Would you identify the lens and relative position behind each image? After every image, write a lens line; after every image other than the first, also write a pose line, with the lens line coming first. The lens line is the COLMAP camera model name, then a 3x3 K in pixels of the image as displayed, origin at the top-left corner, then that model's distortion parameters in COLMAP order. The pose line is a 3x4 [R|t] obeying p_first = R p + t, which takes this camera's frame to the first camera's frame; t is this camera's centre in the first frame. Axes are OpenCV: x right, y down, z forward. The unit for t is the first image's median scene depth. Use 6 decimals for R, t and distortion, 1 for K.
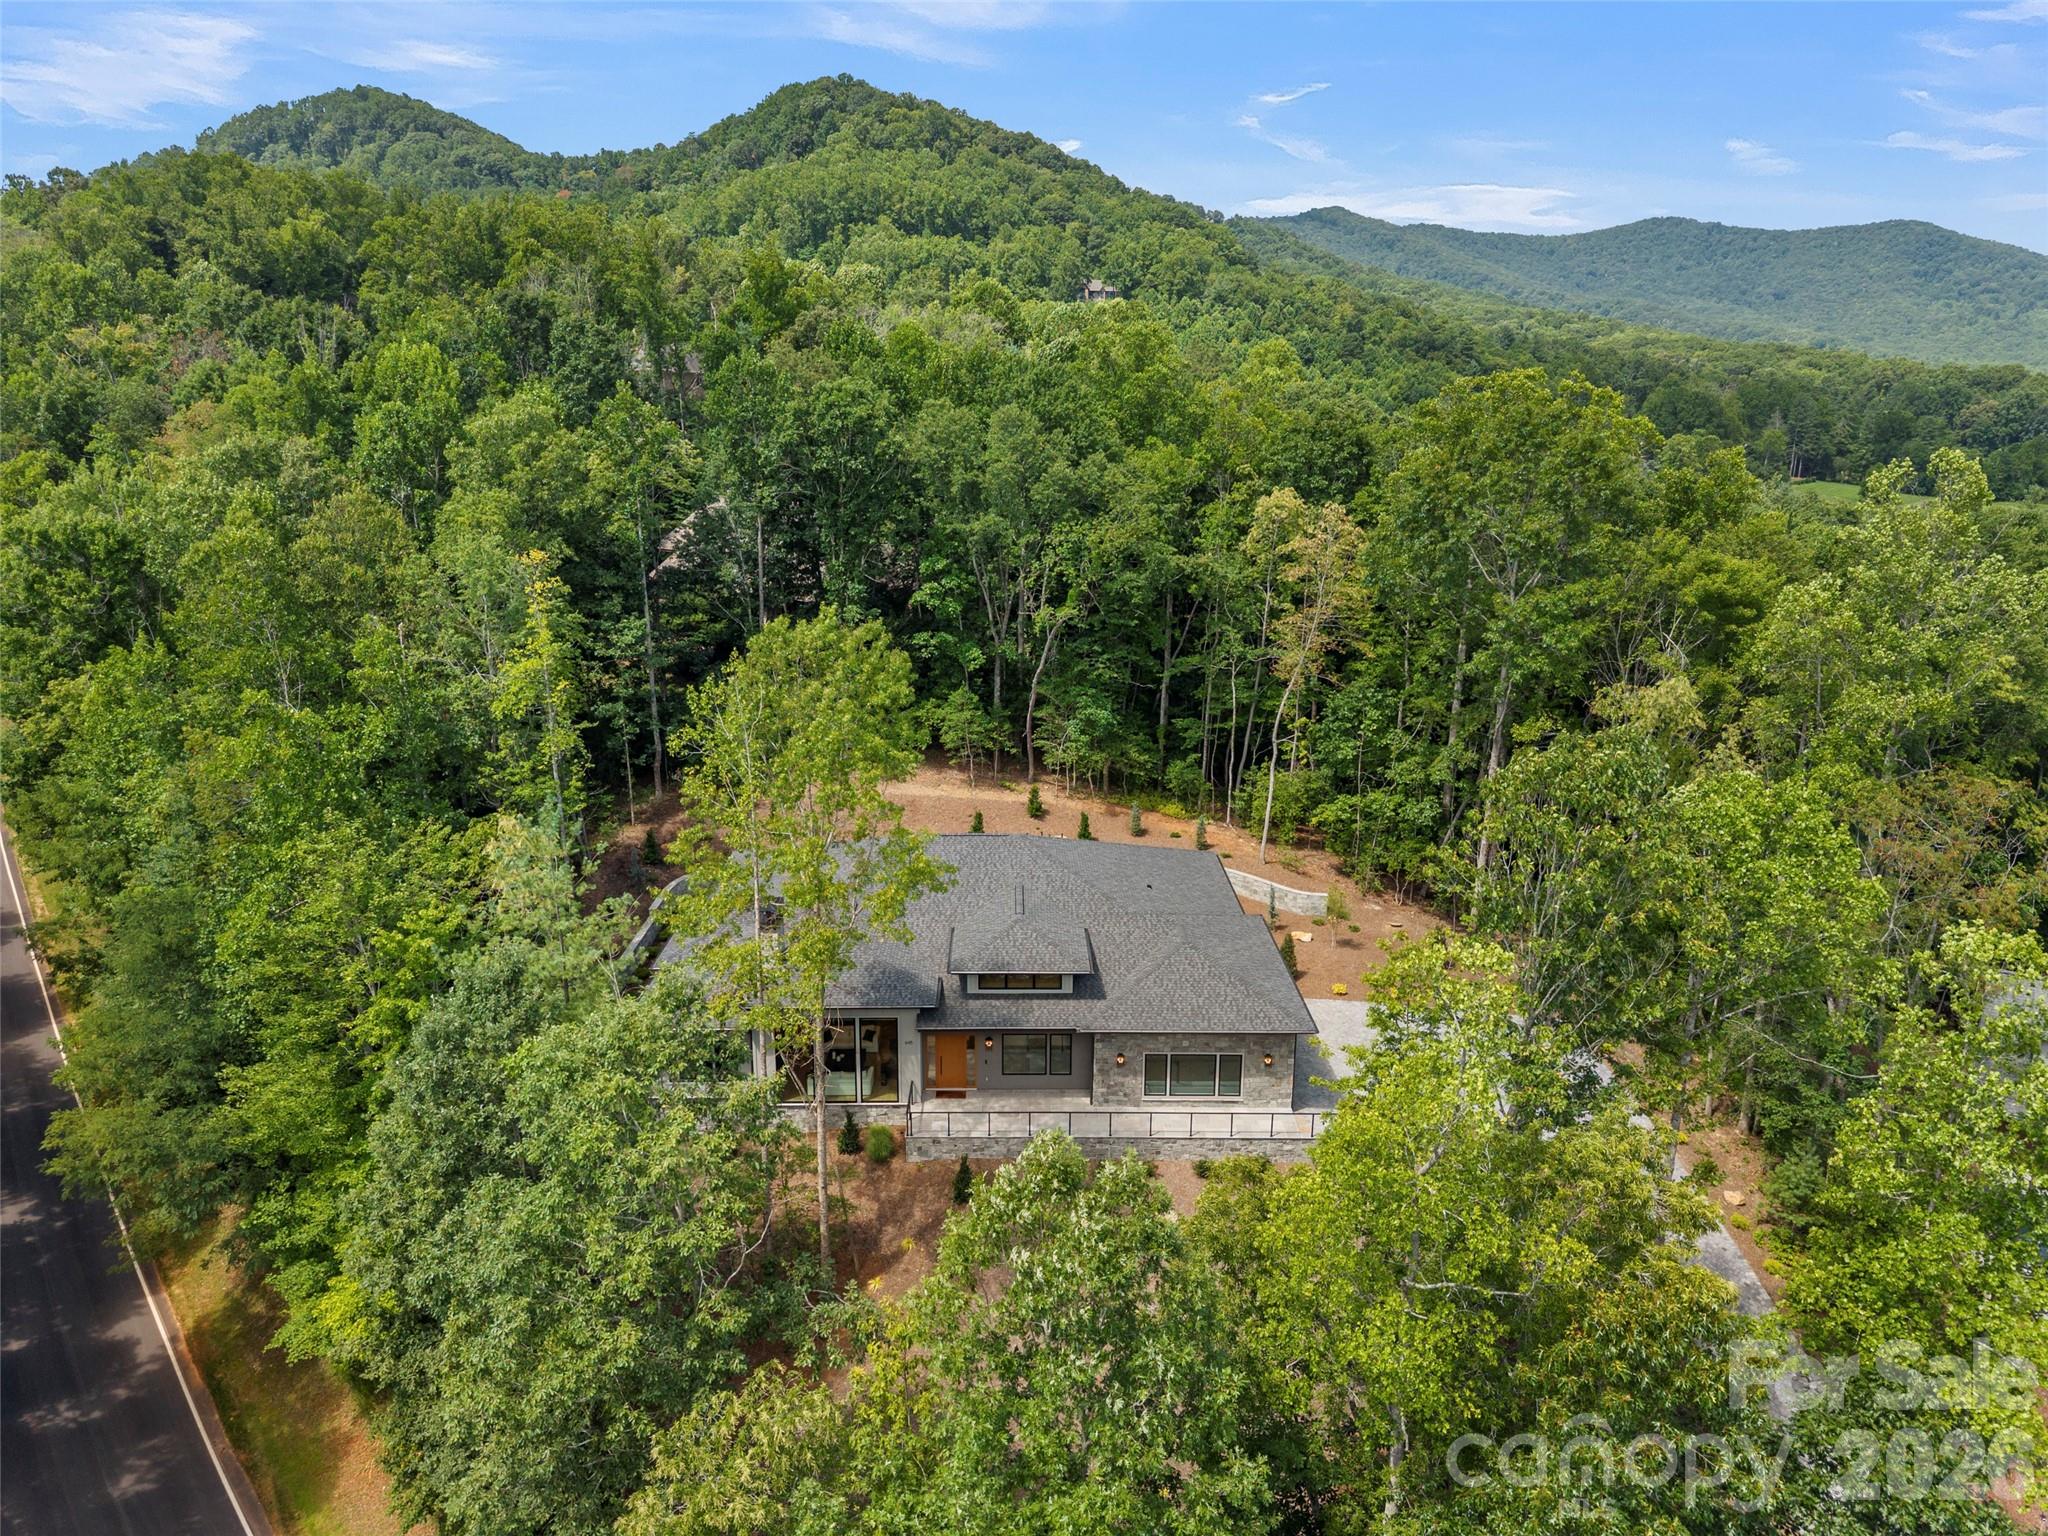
lens RADIAL K [[1423.9, 0, 1024.0], [0, 1423.9, 768.0], [0, 0, 1]] dist [0.090940, -0.105253]
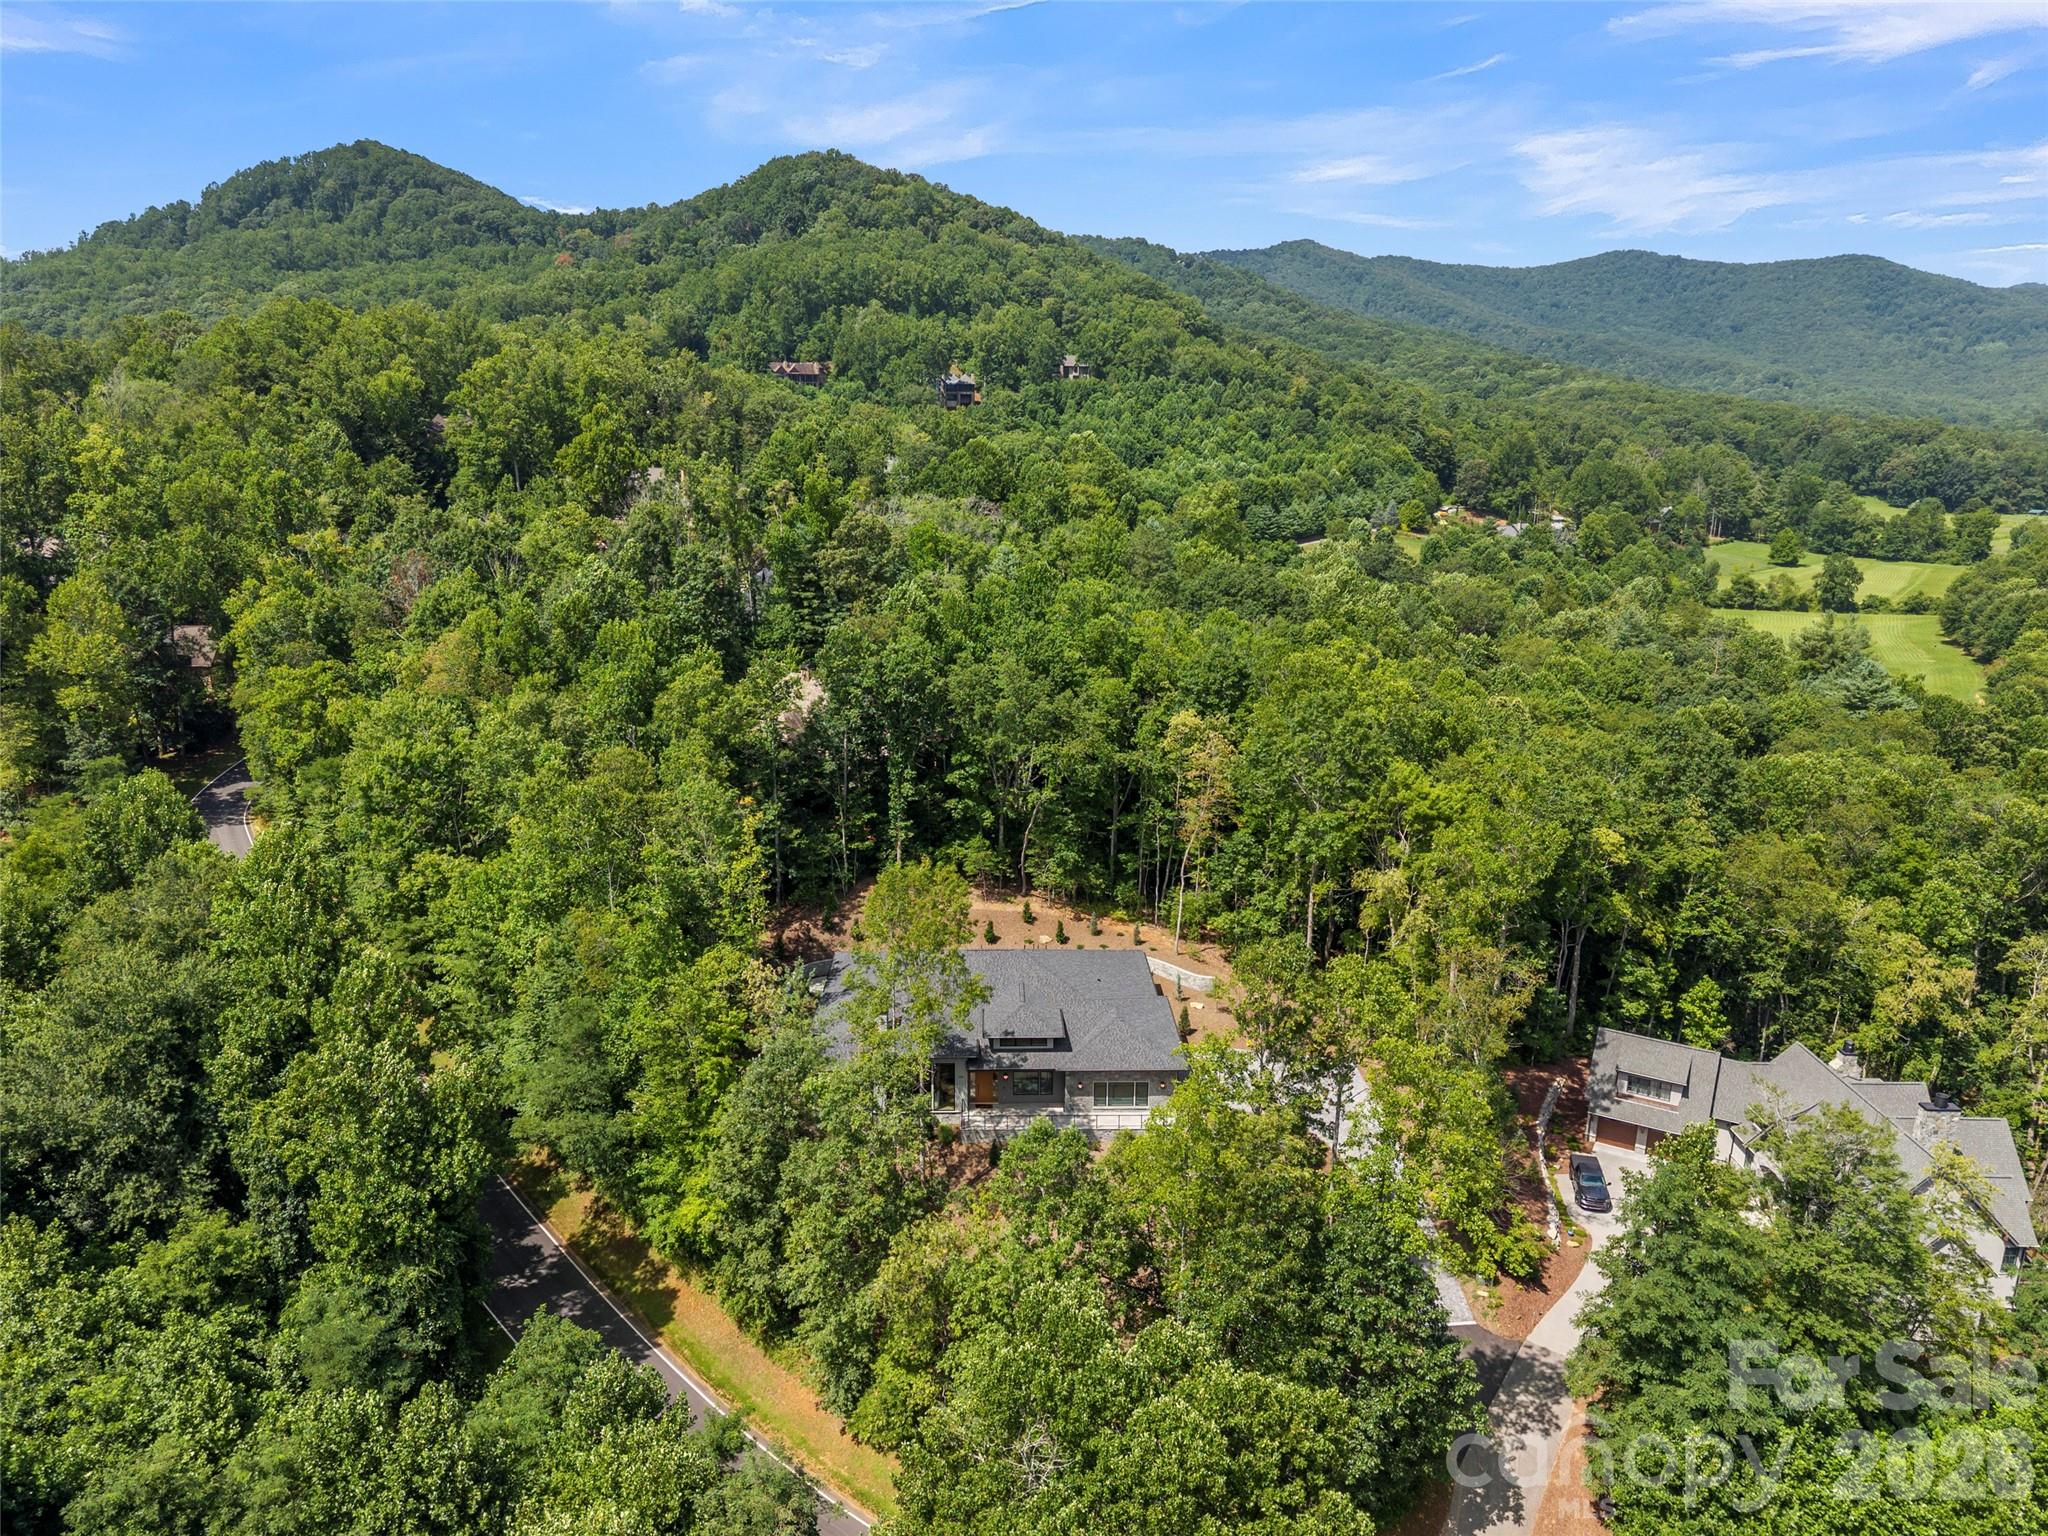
lens RADIAL K [[1423.9, 0, 1024.0], [0, 1423.9, 768.0], [0, 0, 1]] dist [0.090940, -0.105253]
pose [[0.999874, -0.003907, 0.015370, -0.017971], [0.004108, 0.999906, -0.013071, -0.107845], [-0.015318, 0.013132, 0.999796, -0.501565]]
